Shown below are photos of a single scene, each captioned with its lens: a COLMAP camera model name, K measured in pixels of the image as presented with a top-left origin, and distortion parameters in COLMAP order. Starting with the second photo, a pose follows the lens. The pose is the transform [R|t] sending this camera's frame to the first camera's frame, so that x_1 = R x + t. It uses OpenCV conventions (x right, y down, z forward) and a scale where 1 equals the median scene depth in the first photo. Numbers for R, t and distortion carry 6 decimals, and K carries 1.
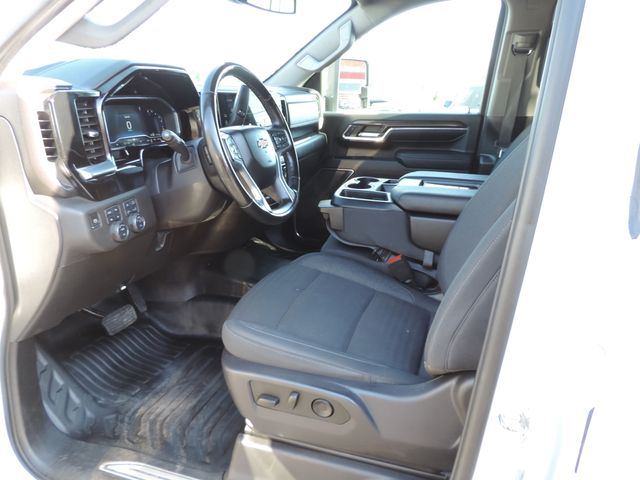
lens RADIAL K [[433.4, 0, 320.0], [0, 433.4, 240.0], [0, 0, 1]] dist [-0.043272, -0.001842]
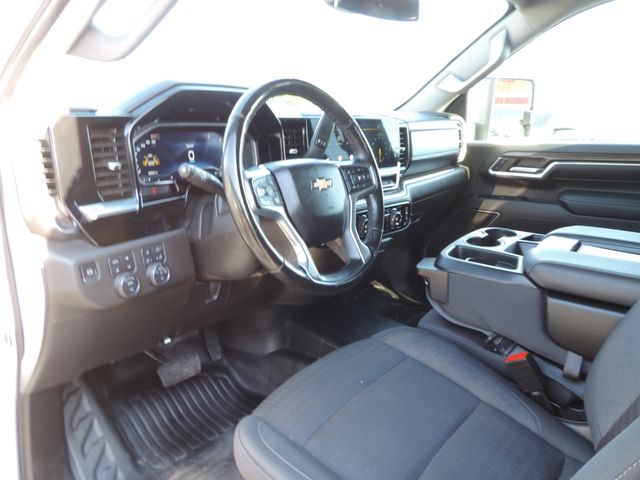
lens RADIAL K [[447.5, 0, 320.0], [0, 447.5, 240.0], [0, 0, 1]] dist [-0.027108, -0.000598]
pose [[0.934416, 0.082347, -0.346533, 0.106451], [-0.105566, 0.993222, -0.048635, -0.069068], [0.340179, 0.082027, 0.936776, 0.220344]]
